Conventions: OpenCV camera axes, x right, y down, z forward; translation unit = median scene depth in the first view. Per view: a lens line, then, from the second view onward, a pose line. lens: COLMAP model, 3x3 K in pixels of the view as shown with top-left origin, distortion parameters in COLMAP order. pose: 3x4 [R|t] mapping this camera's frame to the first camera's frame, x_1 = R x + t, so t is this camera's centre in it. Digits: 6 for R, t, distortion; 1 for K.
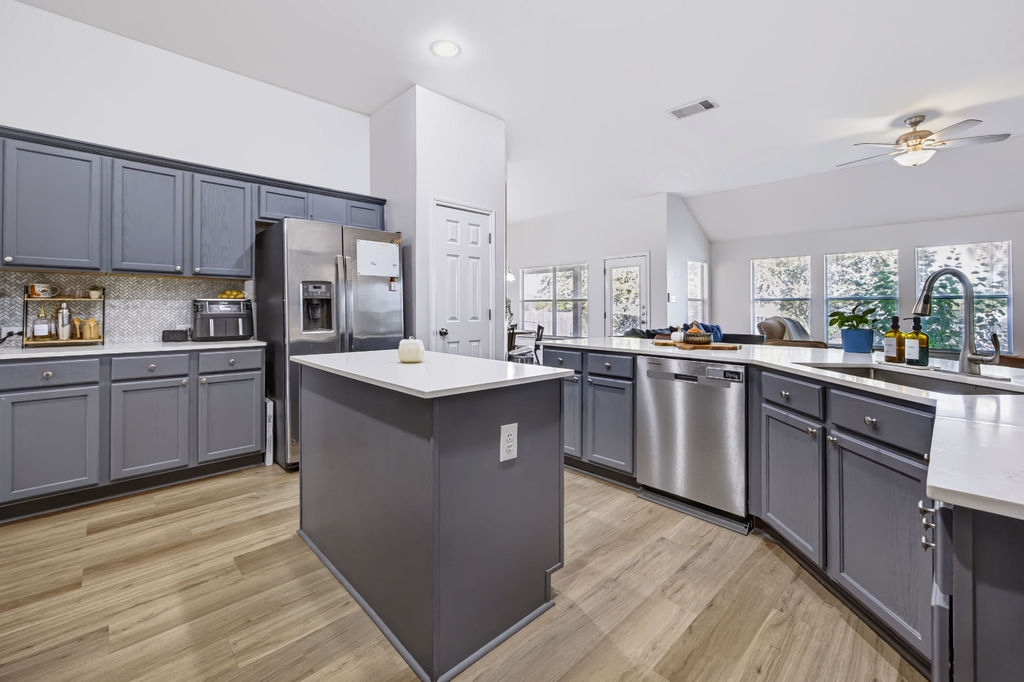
lens RADIAL K [[421.9, 0, 511.4], [0, 421.9, 309.3], [0, 0, 1]] dist [0.000233, 0.000045]
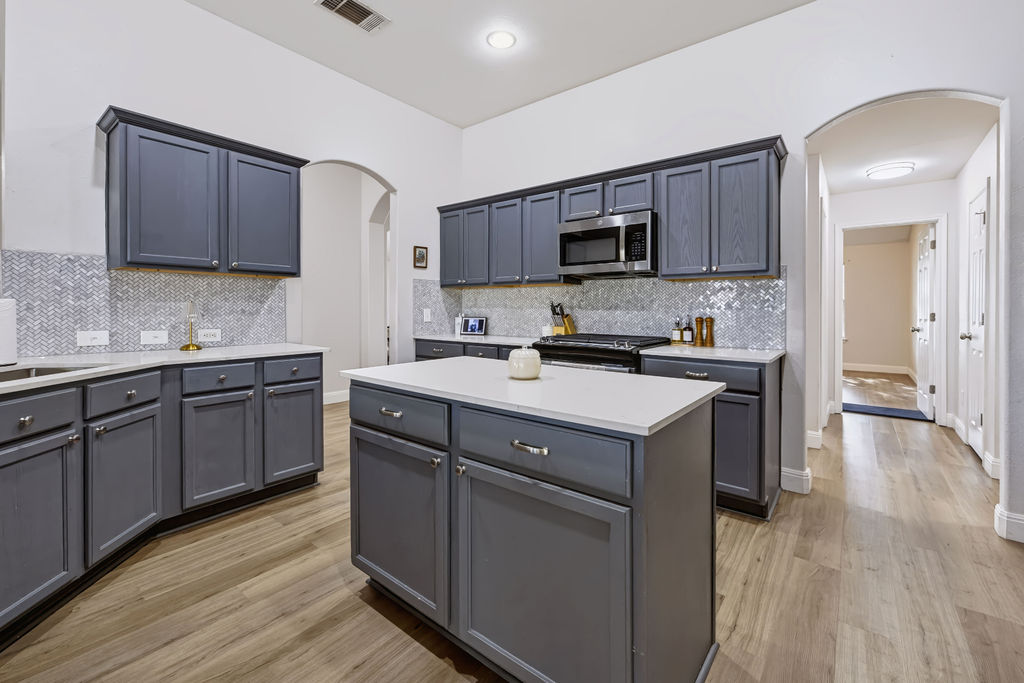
lens RADIAL K [[421.9, 0, 511.4], [0, 421.9, 309.8], [0, 0, 1]] dist [0.000233, 0.000045]
pose [[-0.992579, -0.005197, -0.121494, -0.124682], [-0.005168, 0.999986, -0.000552, 0.001132], [0.121495, 0.000080, -0.992592, 2.021338]]
